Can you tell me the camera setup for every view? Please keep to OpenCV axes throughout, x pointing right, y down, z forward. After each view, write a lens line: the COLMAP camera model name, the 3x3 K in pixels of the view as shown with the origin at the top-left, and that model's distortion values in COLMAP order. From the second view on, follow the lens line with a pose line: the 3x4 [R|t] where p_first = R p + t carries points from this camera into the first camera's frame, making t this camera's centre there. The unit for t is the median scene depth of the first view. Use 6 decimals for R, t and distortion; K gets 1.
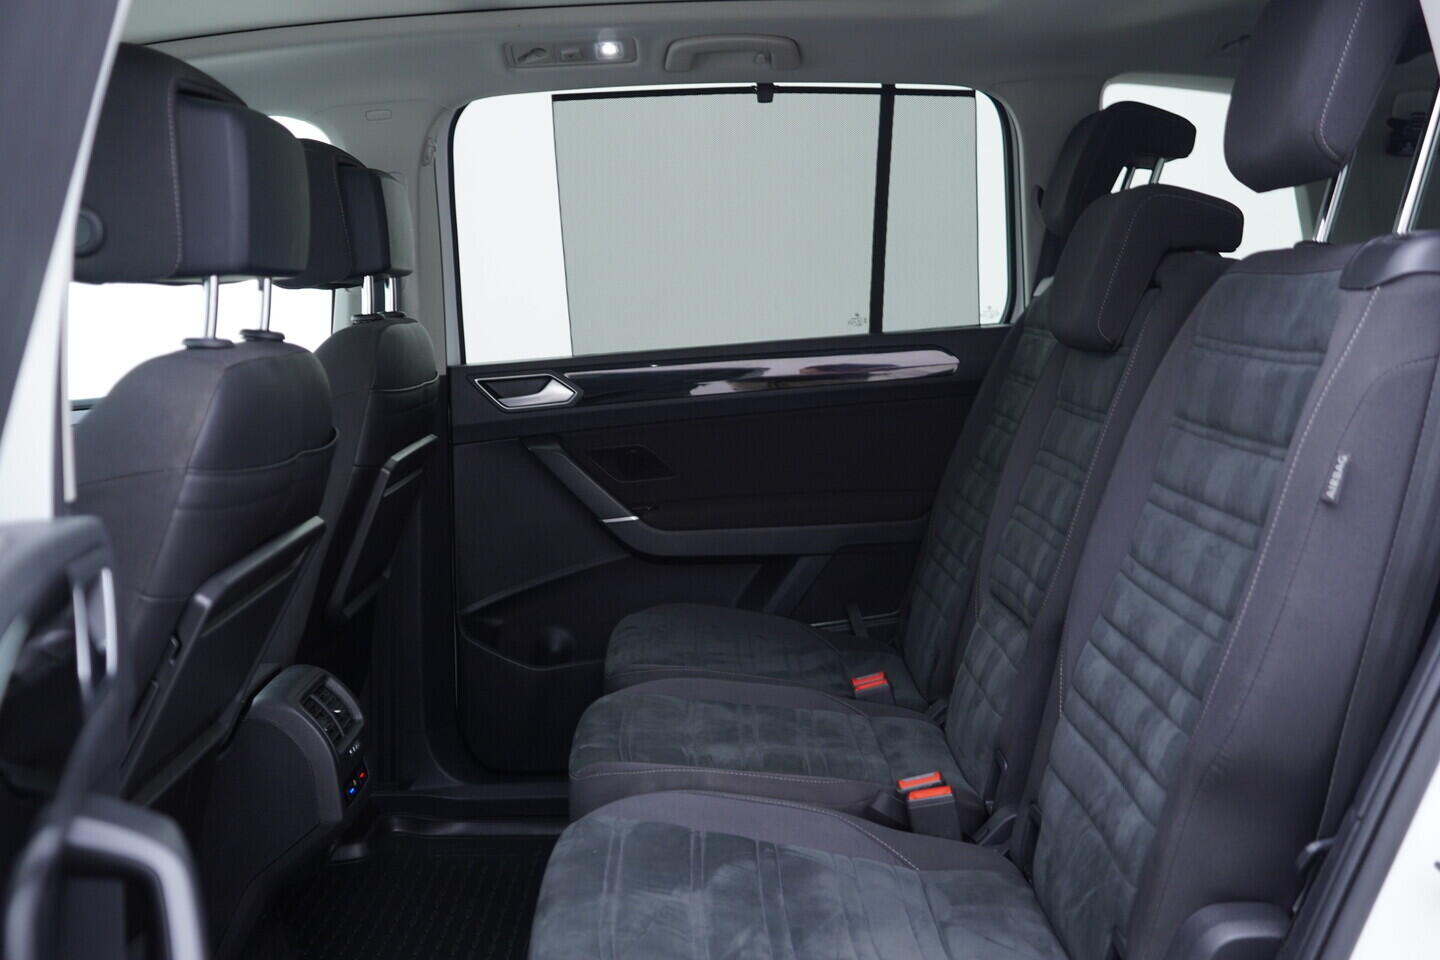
lens RADIAL K [[1463.6, 0, 721.1], [0, 1463.6, 478.7], [0, 0, 1]] dist [-0.000225, 0.000000]
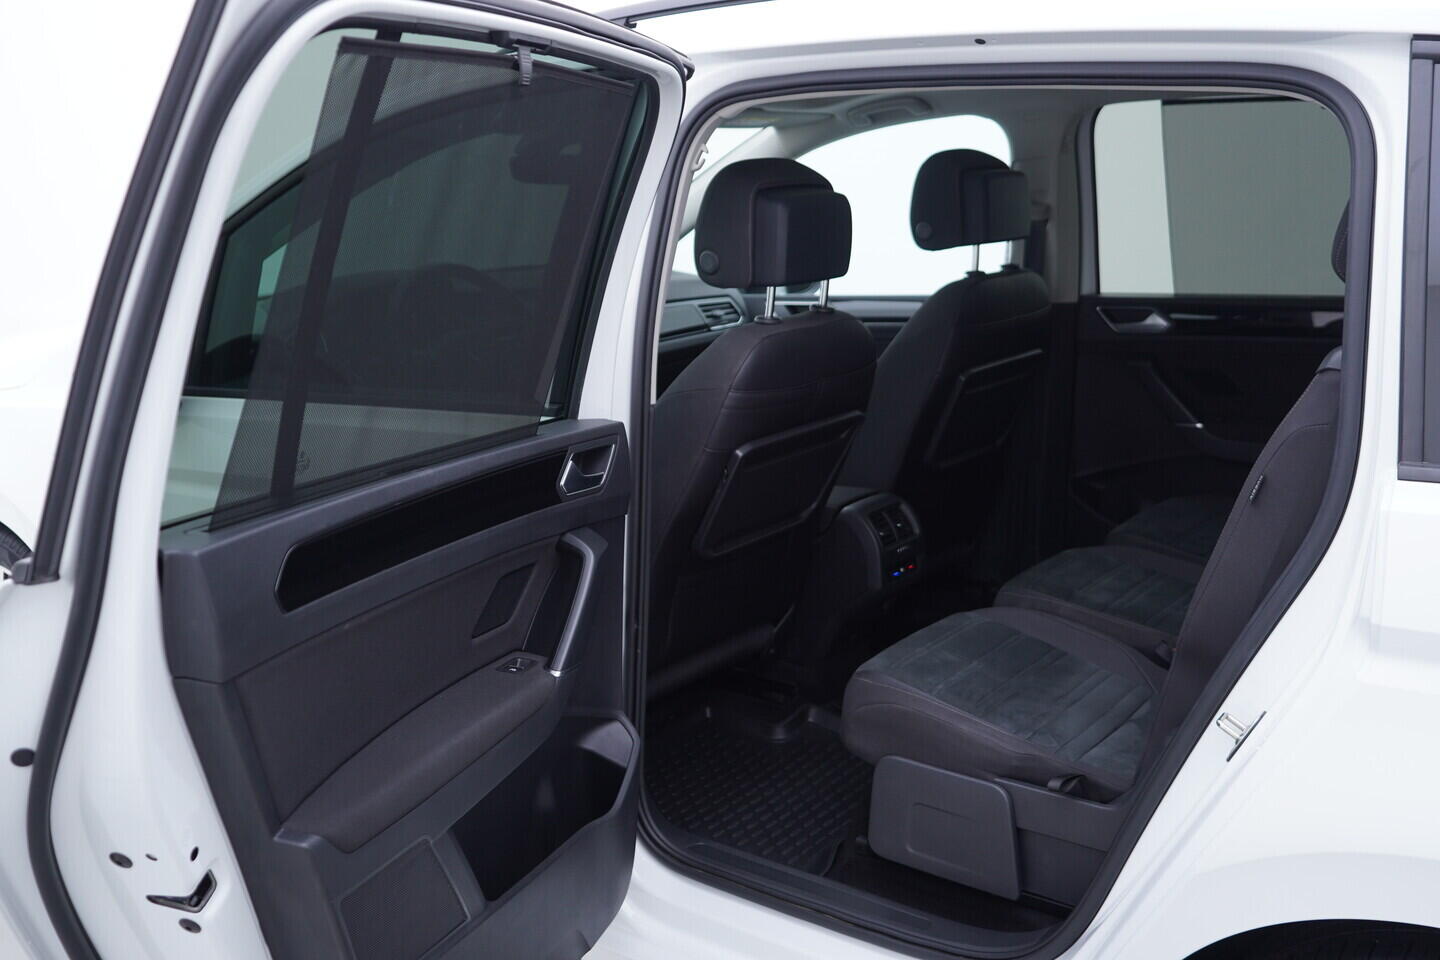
lens RADIAL K [[1463.6, 0, 719.0], [0, 1463.6, 480.5], [0, 0, 1]] dist [-0.000225, 0.000000]
pose [[0.771000, 0.161829, -0.615931, 0.566487], [-0.081777, 0.984326, 0.156255, -0.125310], [0.631563, -0.070104, 0.772149, -0.373573]]
